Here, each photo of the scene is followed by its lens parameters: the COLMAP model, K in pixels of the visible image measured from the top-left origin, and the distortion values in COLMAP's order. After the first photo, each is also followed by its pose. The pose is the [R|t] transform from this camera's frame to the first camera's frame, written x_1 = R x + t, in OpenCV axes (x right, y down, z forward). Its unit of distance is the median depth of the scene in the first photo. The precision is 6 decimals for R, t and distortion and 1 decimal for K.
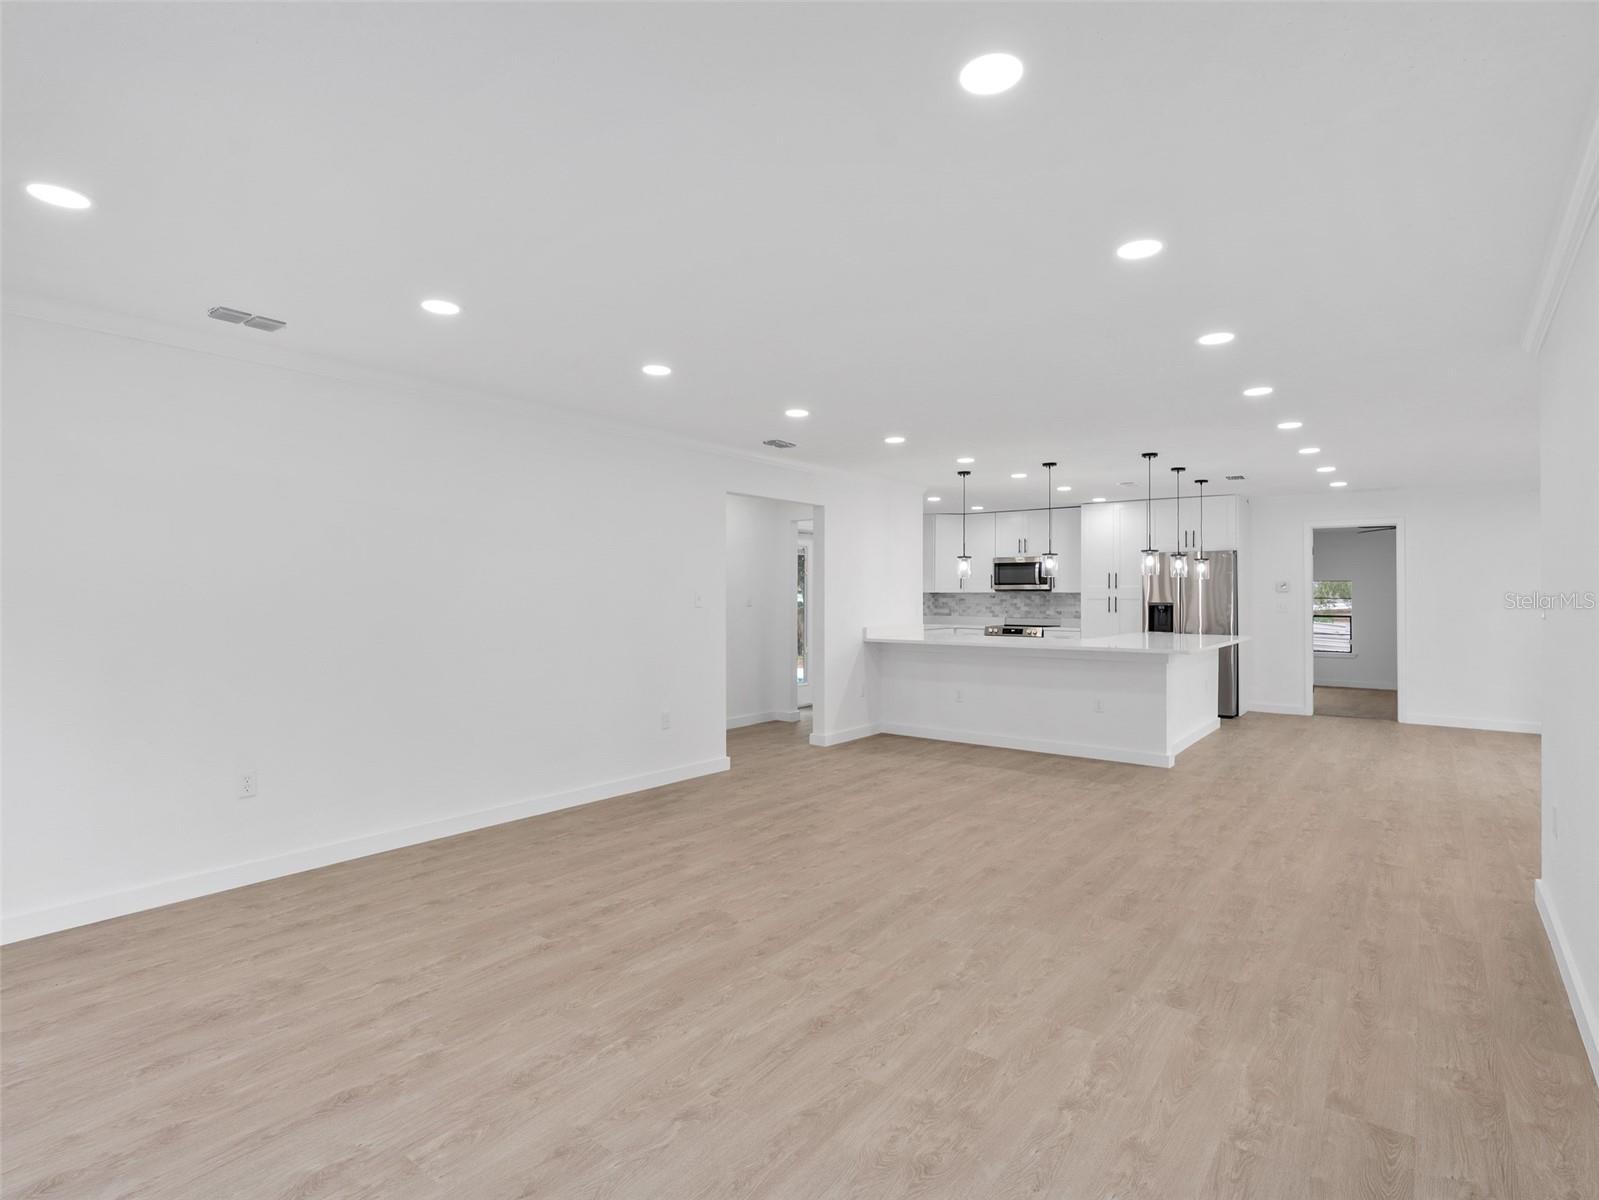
lens RADIAL K [[825.9, 0, 786.7], [0, 825.9, 579.7], [0, 0, 1]] dist [-0.003617, 0.000652]
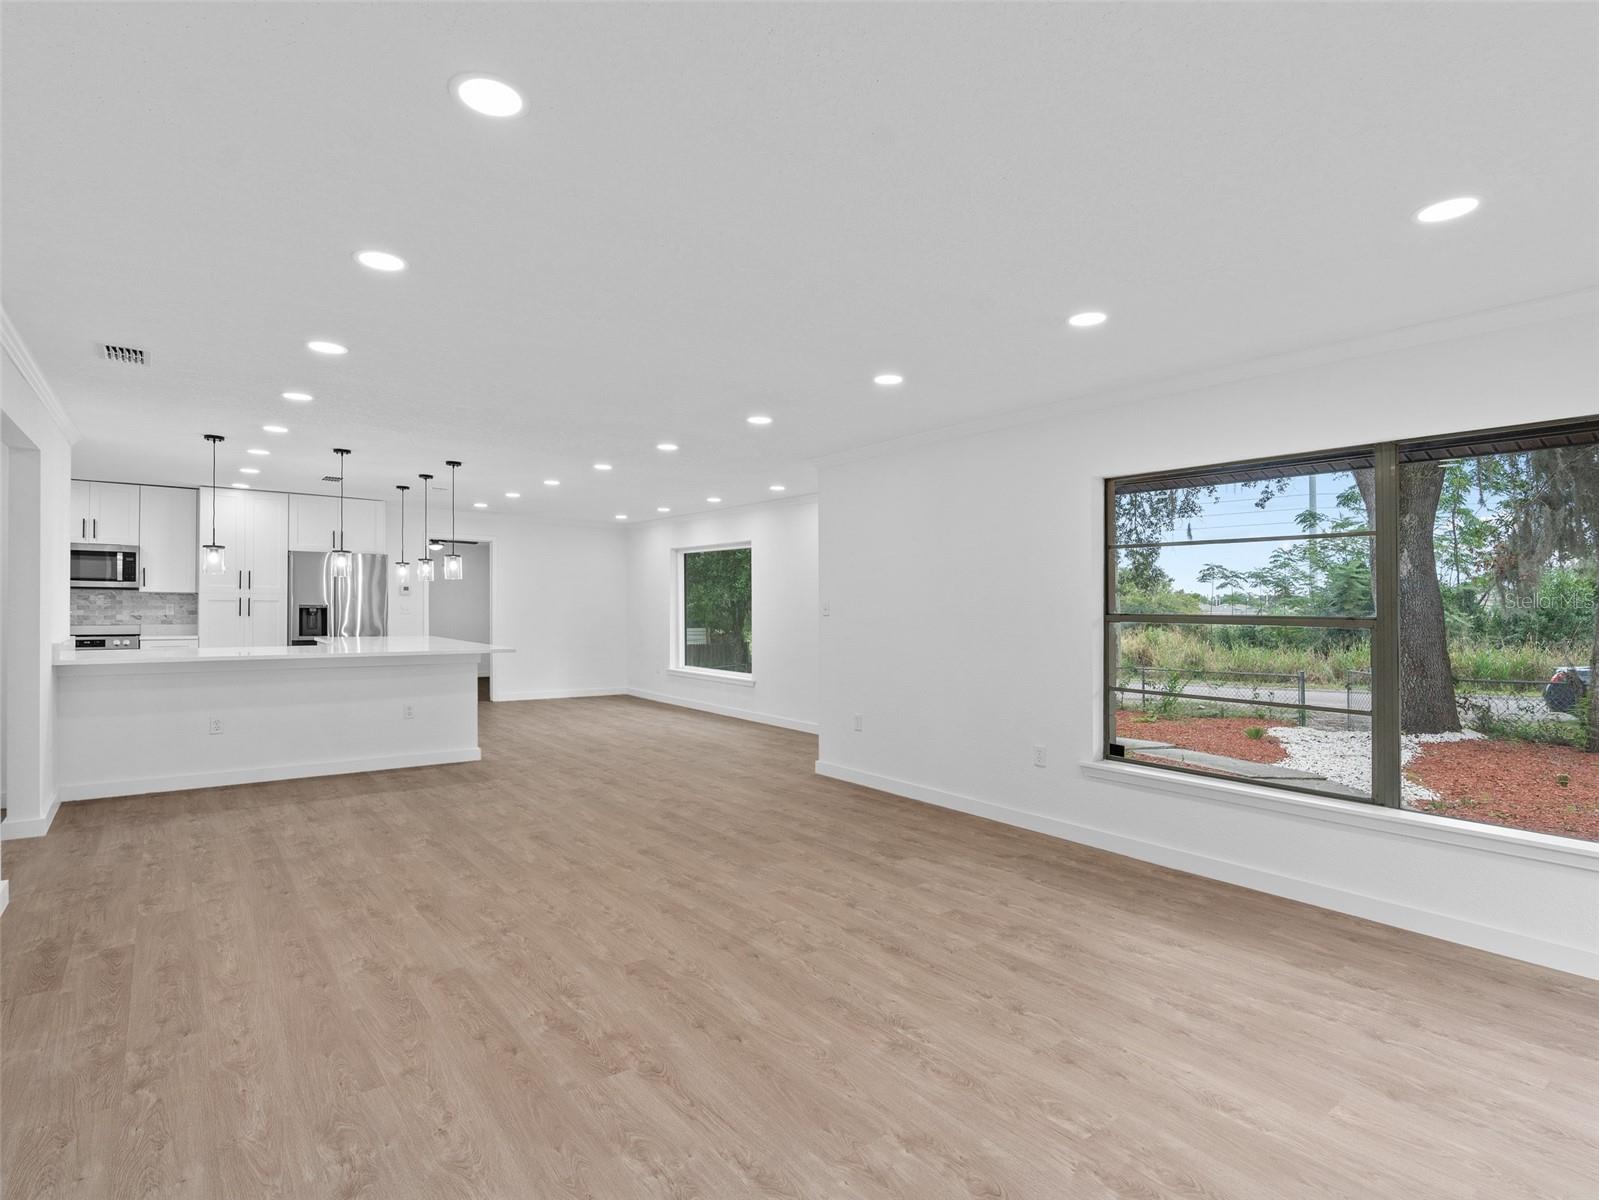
lens RADIAL K [[821.9, 0, 799.5], [0, 821.9, 600.0], [0, 0, 1]] dist [-0.004032, 0.002402]
pose [[0.243644, 0.007786, 0.969833, -0.833282], [-0.031647, 0.999499, -0.000074, 0.010499], [-0.969348, -0.030674, 0.243768, 0.591886]]
